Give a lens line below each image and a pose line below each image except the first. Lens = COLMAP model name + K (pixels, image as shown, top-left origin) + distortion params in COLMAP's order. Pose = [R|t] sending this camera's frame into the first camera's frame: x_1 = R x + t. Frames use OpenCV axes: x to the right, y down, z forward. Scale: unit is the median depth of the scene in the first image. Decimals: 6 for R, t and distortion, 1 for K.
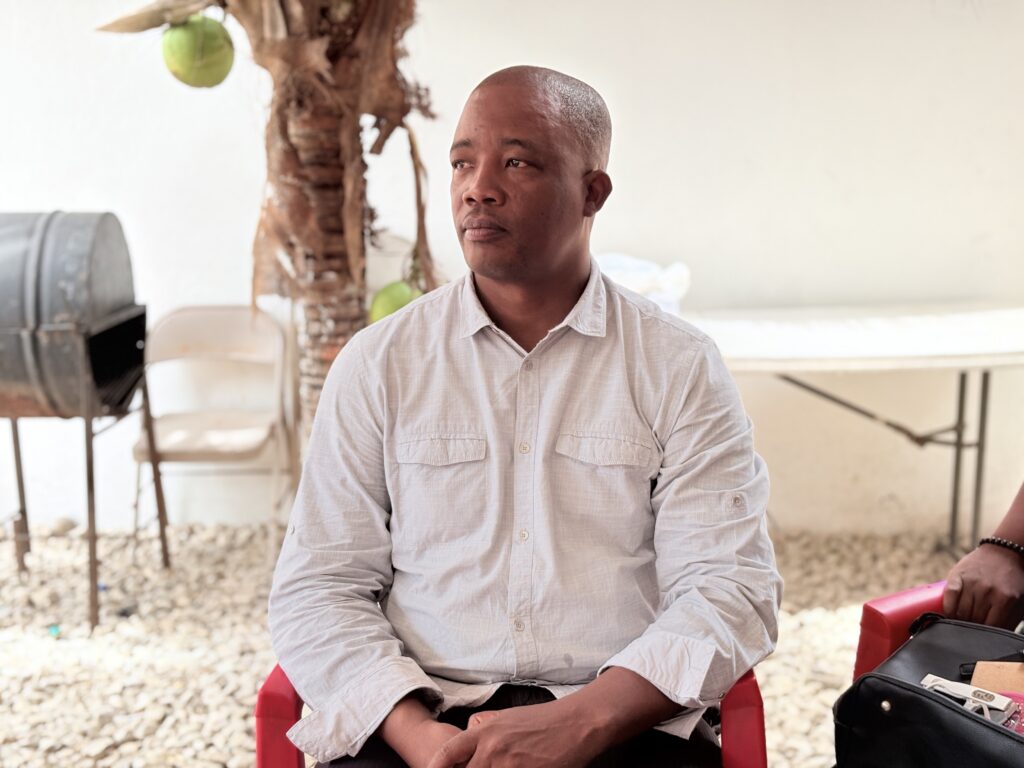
lens RADIAL K [[1560.6, 0, 494.6], [0, 1560.6, 408.5], [0, 0, 1]] dist [0.108475, 0.000000]
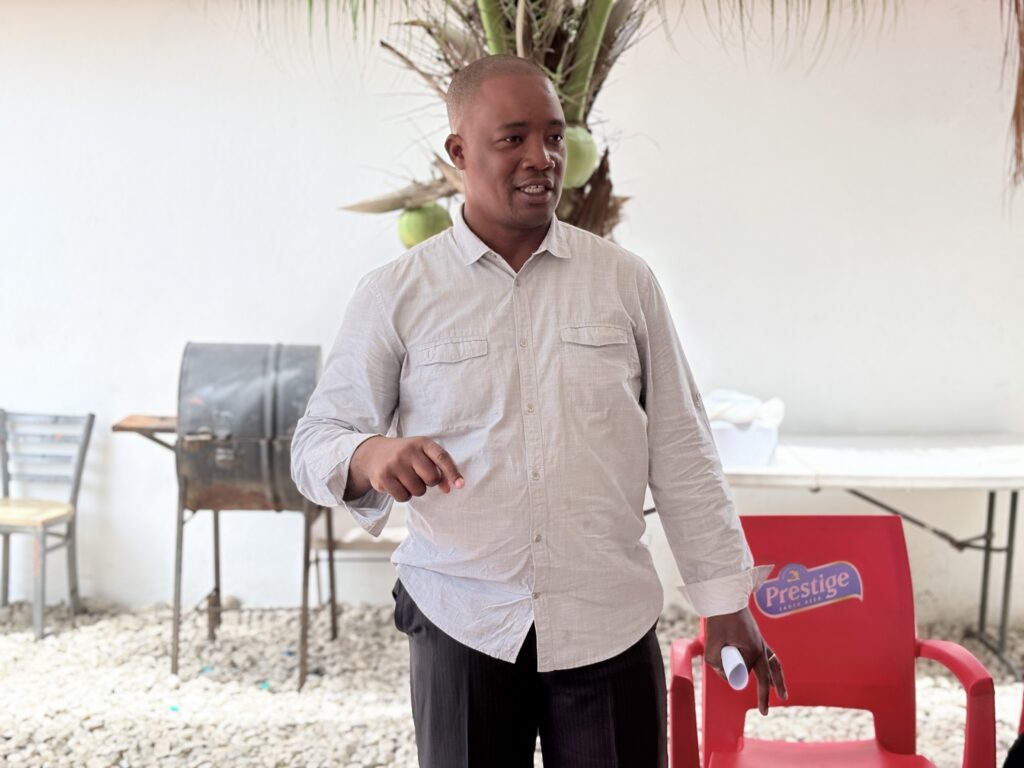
lens RADIAL K [[1560.6, 0, 511.2], [0, 1560.6, 392.1], [0, 0, 1]] dist [0.108475, 0.000000]
pose [[0.997798, 0.027280, 0.060454, -0.164540], [-0.022403, 0.996549, -0.079925, 0.007143], [-0.062426, 0.078395, 0.994966, -0.233940]]
